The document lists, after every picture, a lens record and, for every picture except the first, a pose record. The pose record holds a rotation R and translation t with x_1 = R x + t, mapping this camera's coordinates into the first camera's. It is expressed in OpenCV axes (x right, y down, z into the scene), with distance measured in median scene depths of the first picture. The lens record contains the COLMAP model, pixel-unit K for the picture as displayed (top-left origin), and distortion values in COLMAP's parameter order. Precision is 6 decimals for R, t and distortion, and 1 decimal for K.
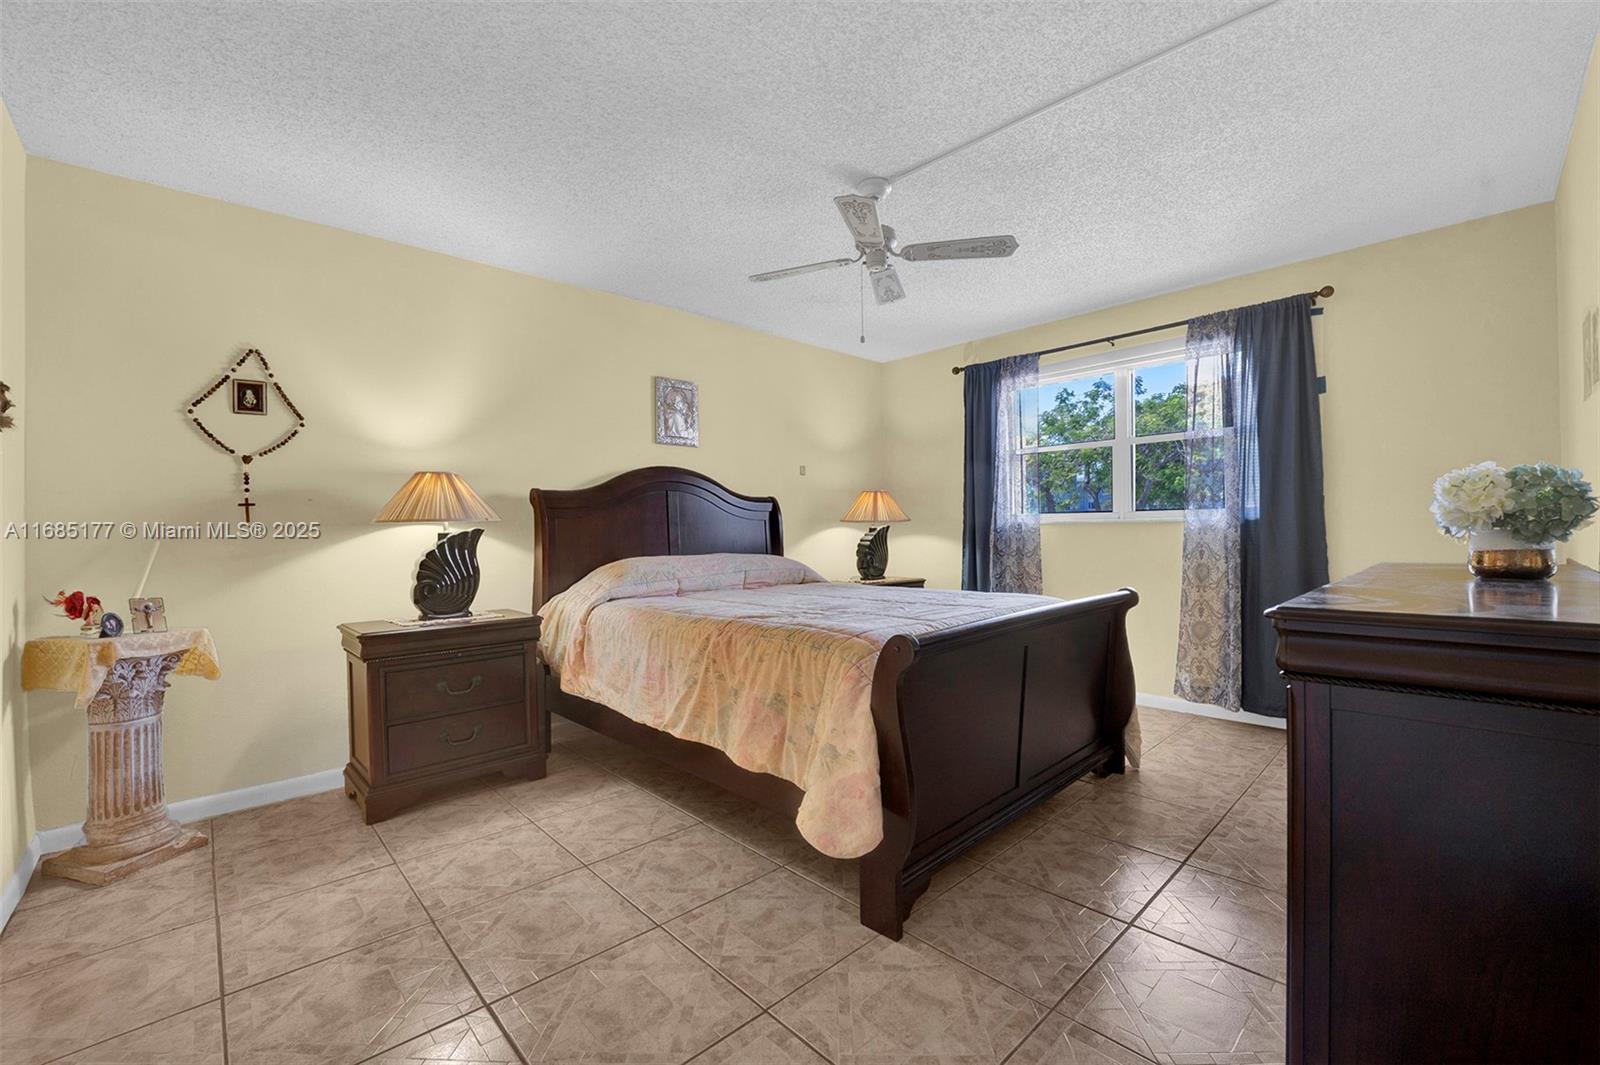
lens RADIAL K [[670.4, 0, 805.2], [0, 670.4, 529.1], [0, 0, 1]] dist [-0.026470, 0.002766]
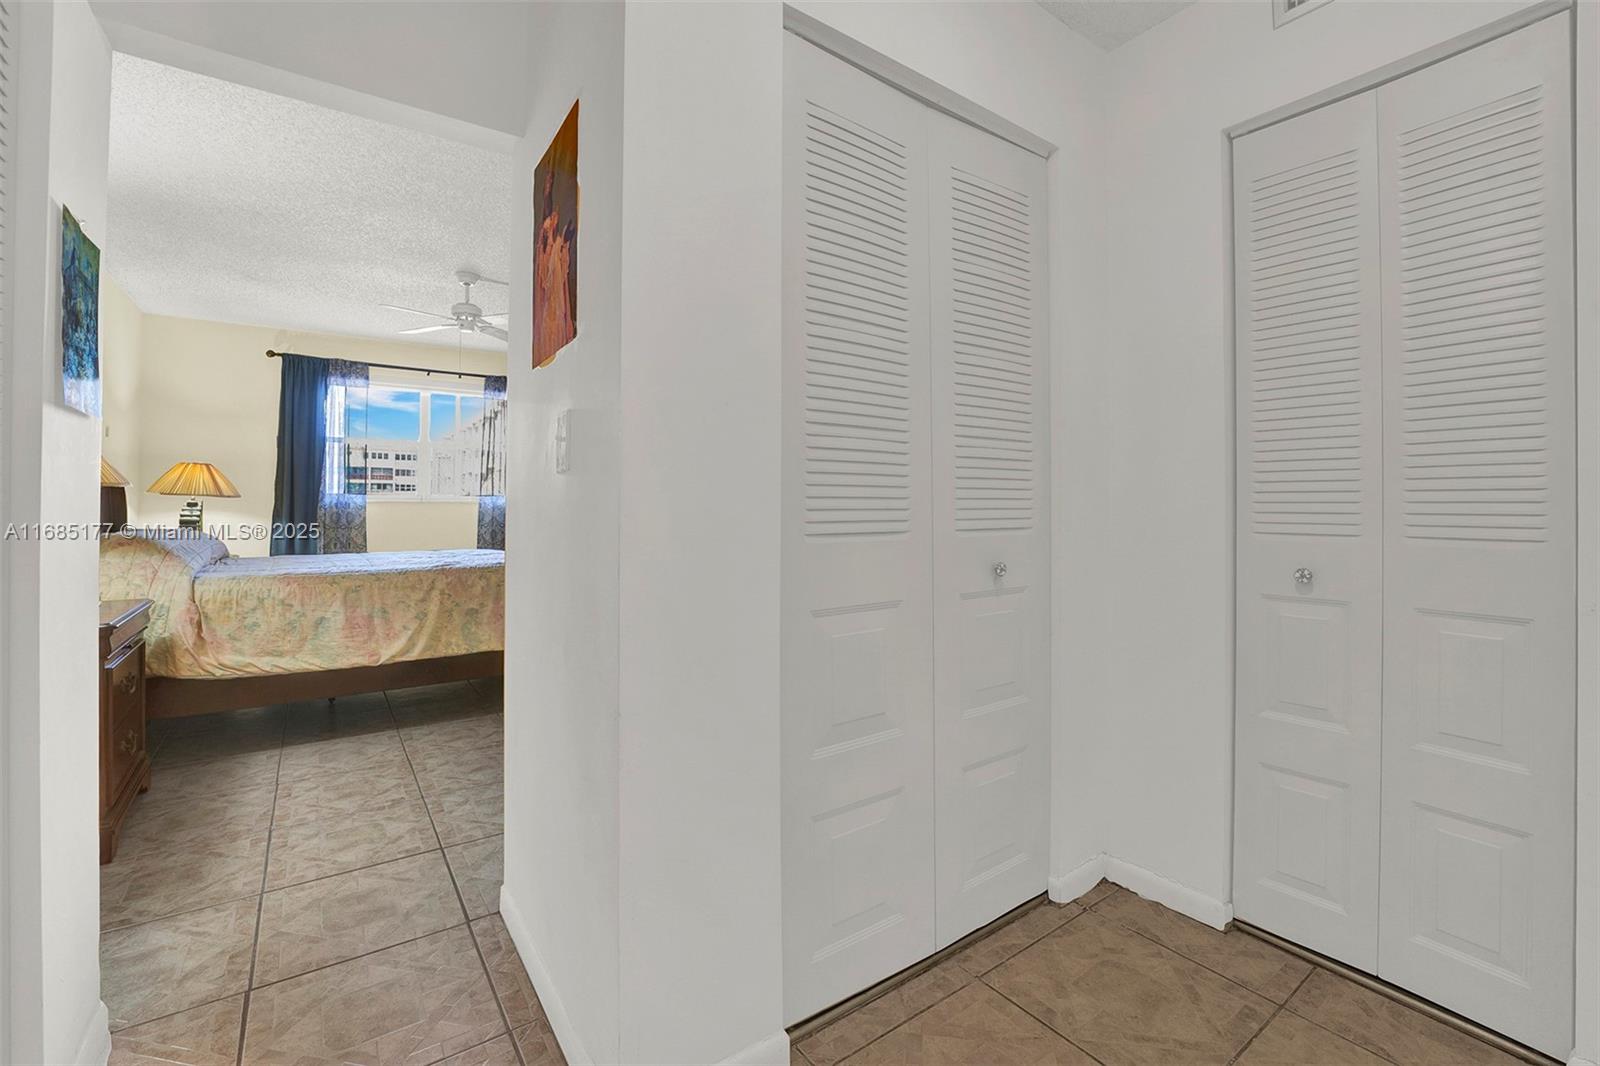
lens RADIAL K [[668.1, 0, 821.8], [0, 668.1, 517.1], [0, 0, 1]] dist [-0.029194, 0.004122]
pose [[0.106421, -0.000773, 0.994321, -1.343608], [-0.007345, 0.999972, 0.001564, 0.019758], [-0.994294, -0.007470, 0.106412, 0.054504]]
